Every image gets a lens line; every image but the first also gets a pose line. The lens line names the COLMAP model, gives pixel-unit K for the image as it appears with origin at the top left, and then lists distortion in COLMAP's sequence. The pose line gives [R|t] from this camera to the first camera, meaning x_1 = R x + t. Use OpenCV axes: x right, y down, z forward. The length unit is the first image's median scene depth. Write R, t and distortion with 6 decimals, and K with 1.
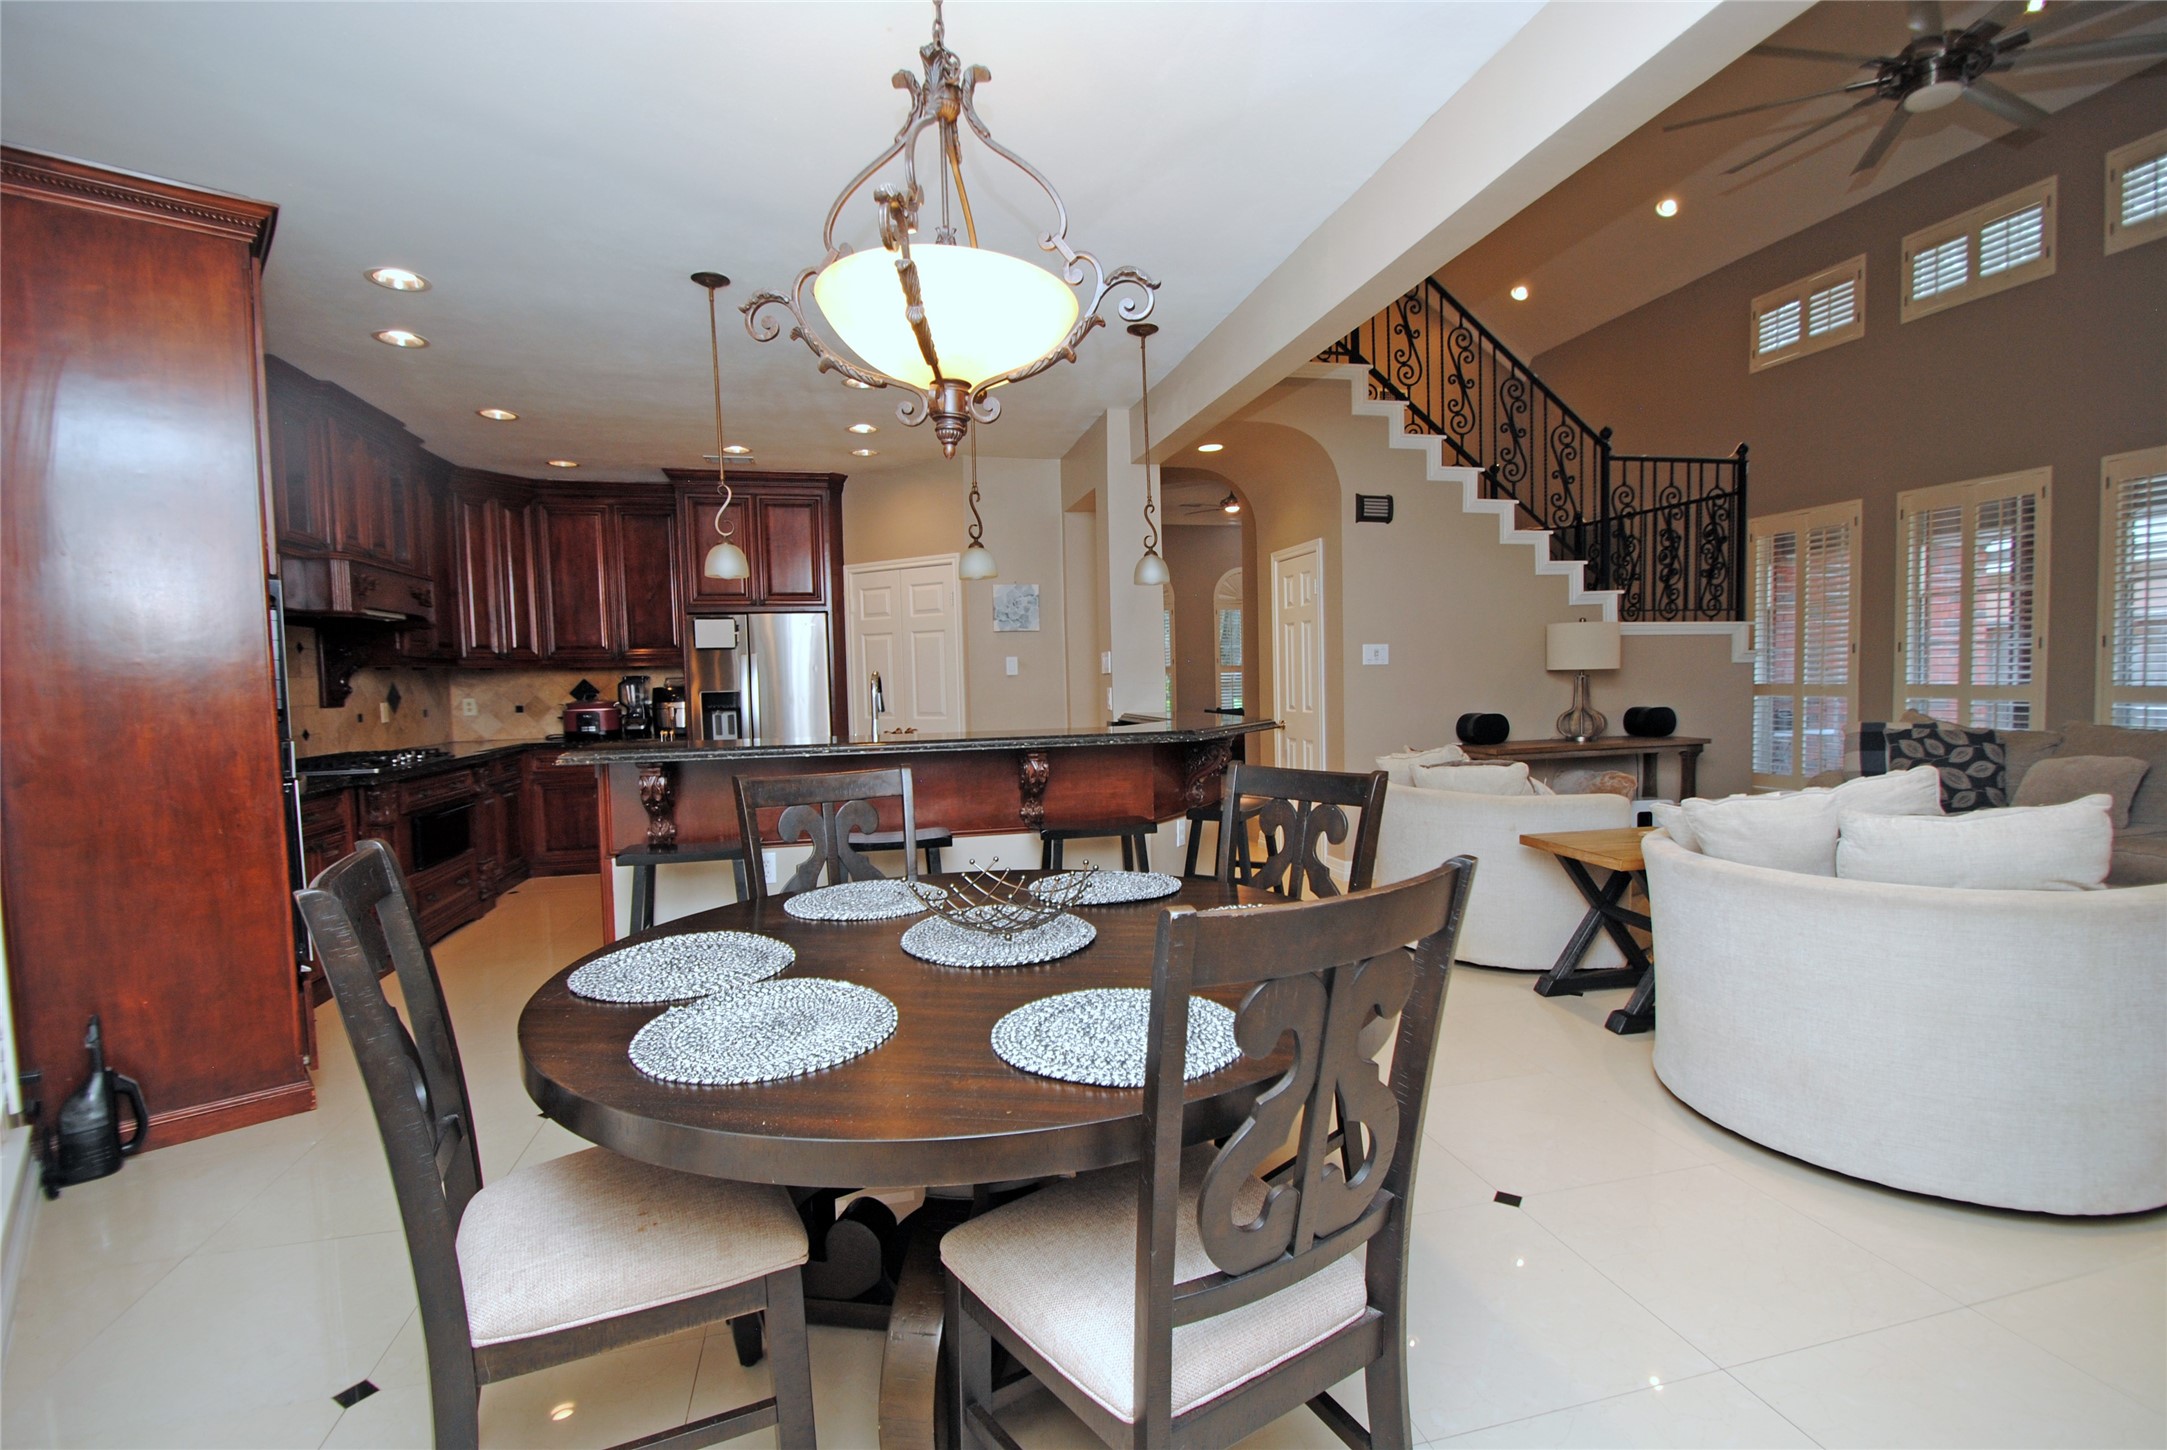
lens RADIAL K [[984.6, 0, 1125.3], [0, 984.6, 727.1], [0, 0, 1]] dist [-0.007629, -0.000862]
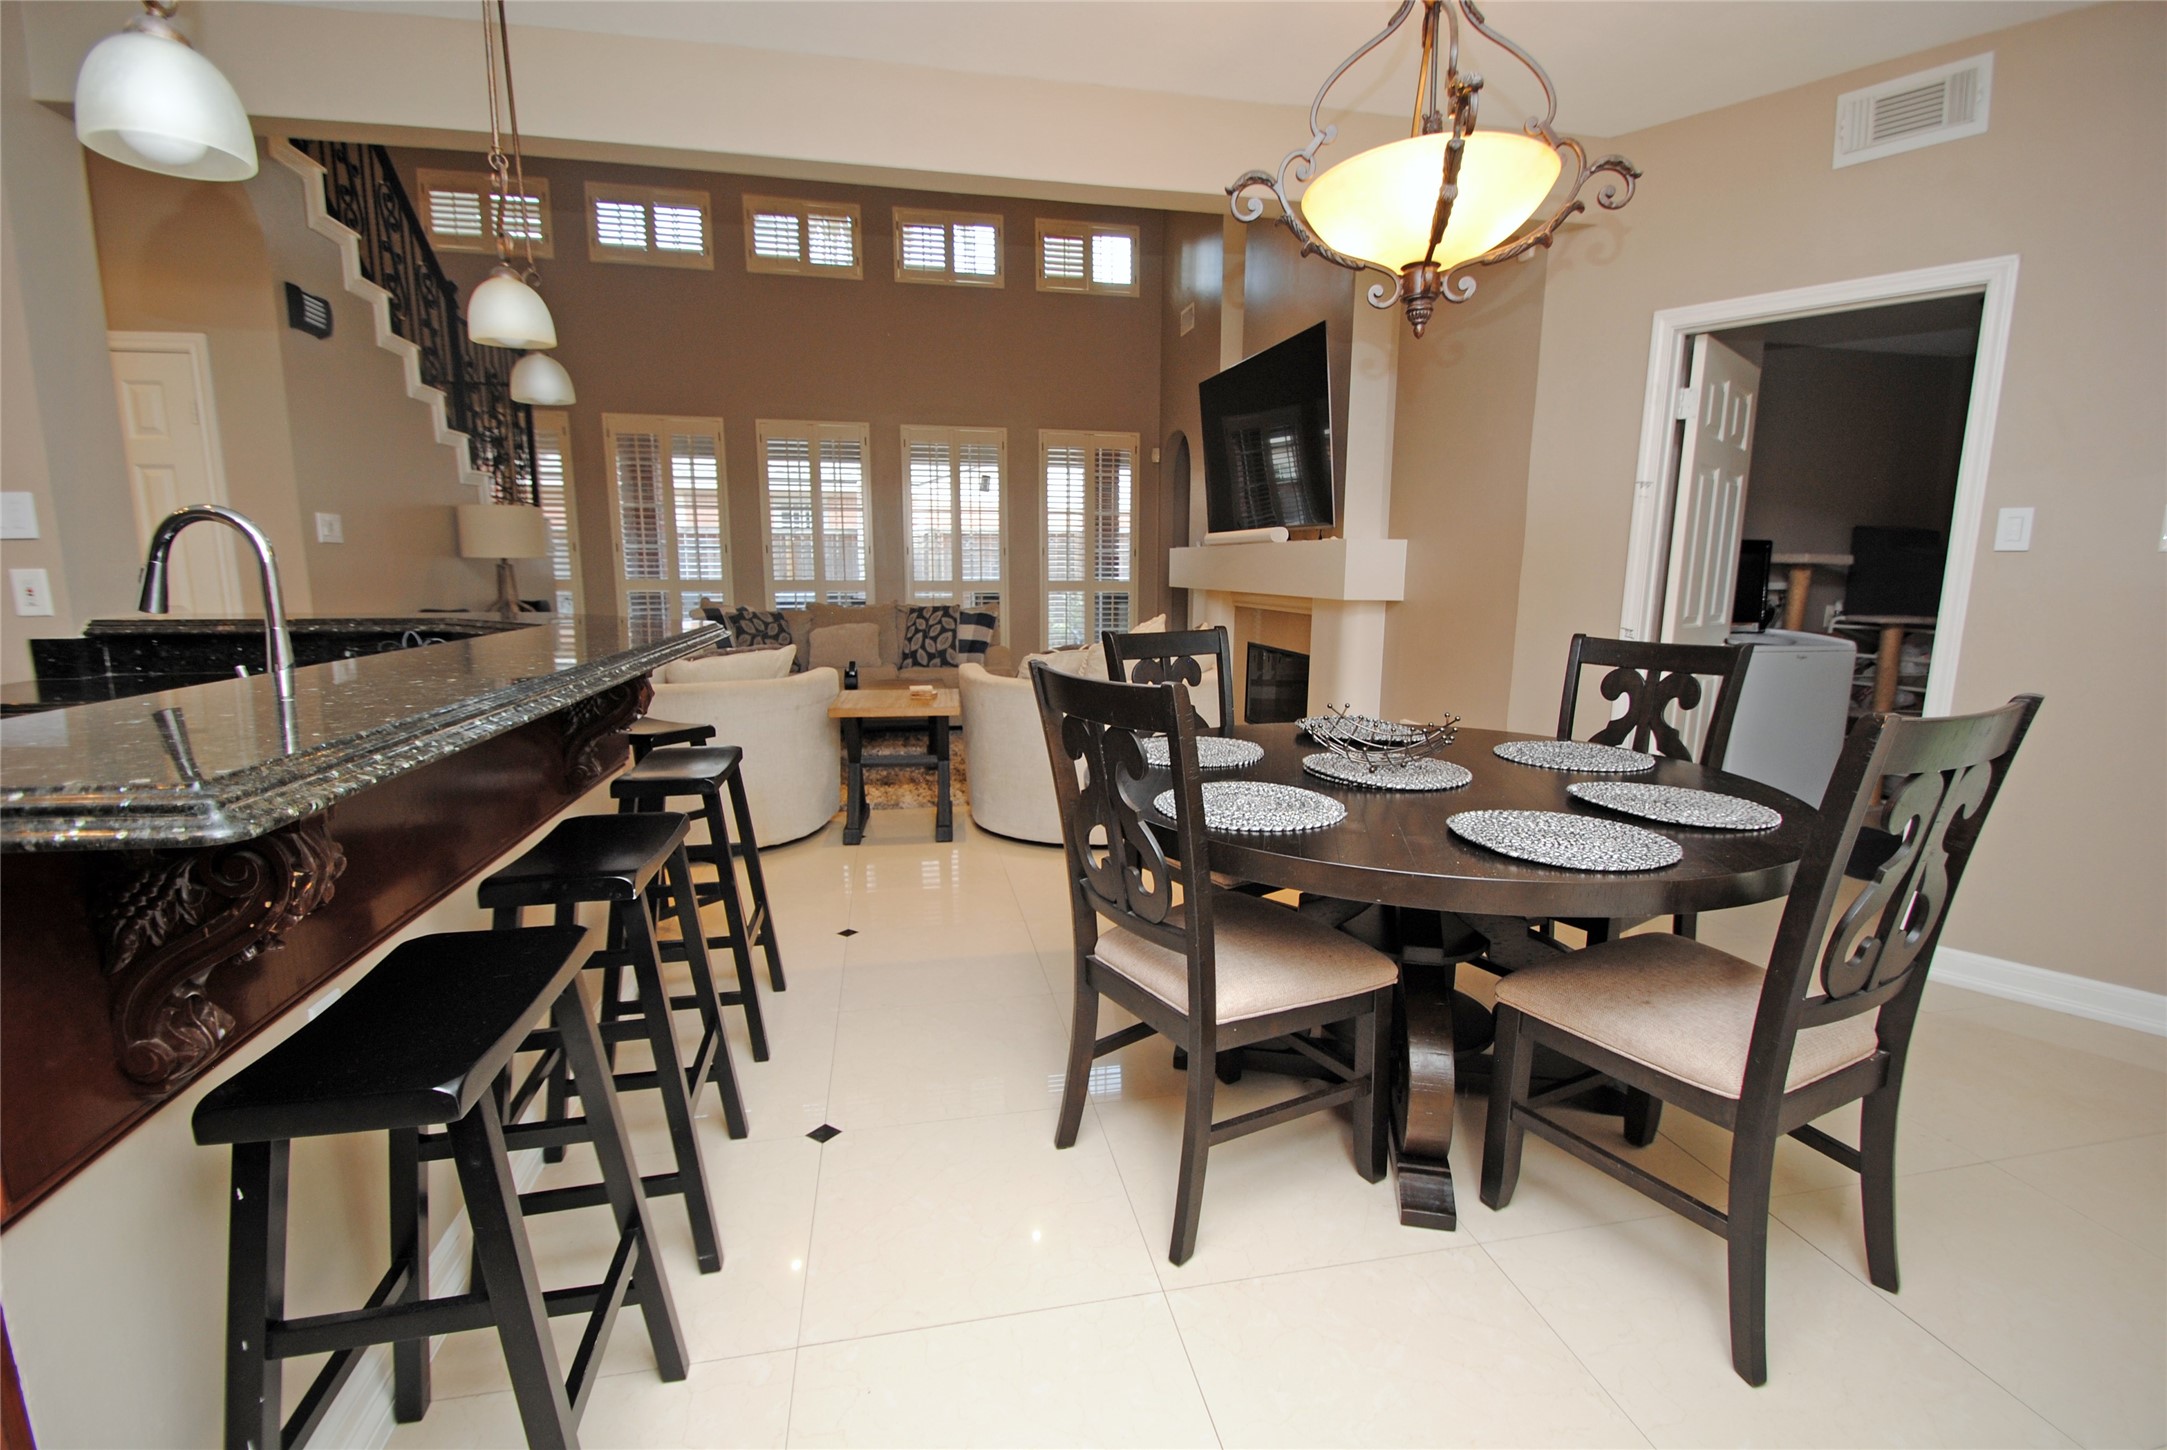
lens RADIAL K [[968.8, 0, 1099.2], [0, 968.8, 731.6], [0, 0, 1]] dist [0.014233, -0.017526]
pose [[0.041356, -0.145853, 0.988442, -0.393043], [0.046806, 0.988485, 0.143901, -0.003925], [-0.998048, 0.040314, 0.047706, 0.387861]]
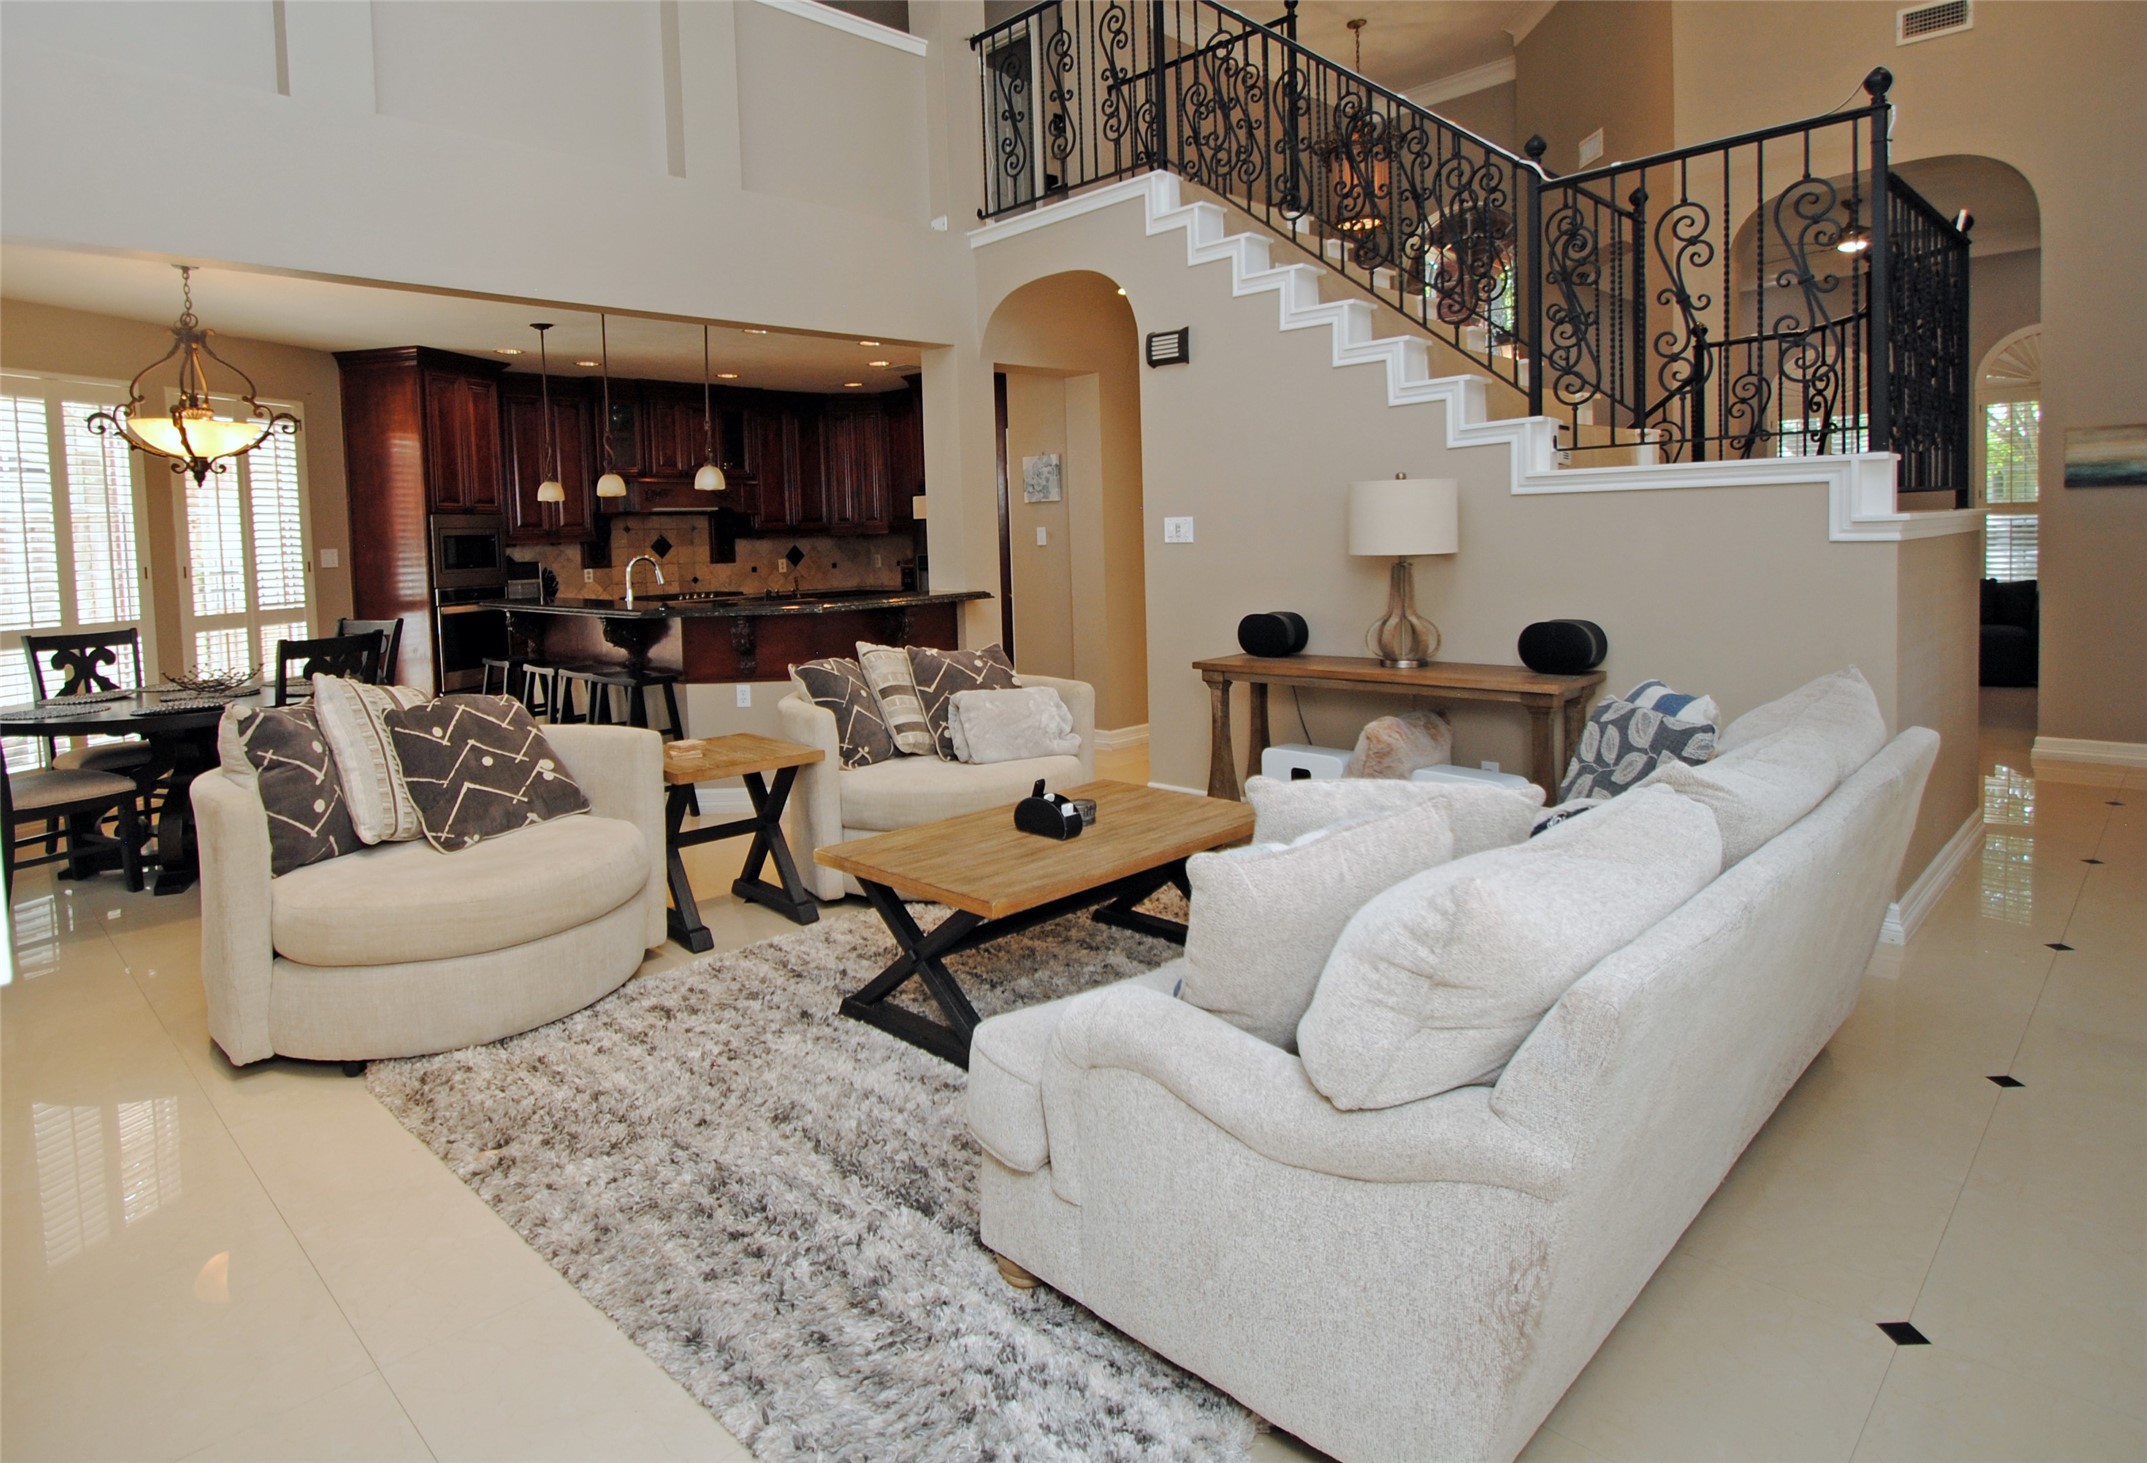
lens RADIAL K [[1196.3, 0, 1066.7], [0, 1196.3, 587.2], [0, 0, 1]] dist [-0.004040, -0.003553]
pose [[0.509839, 0.045926, -0.859043, 0.954236], [-0.025467, 0.998942, 0.038290, -0.057258], [0.859893, 0.002356, 0.510469, 0.394105]]
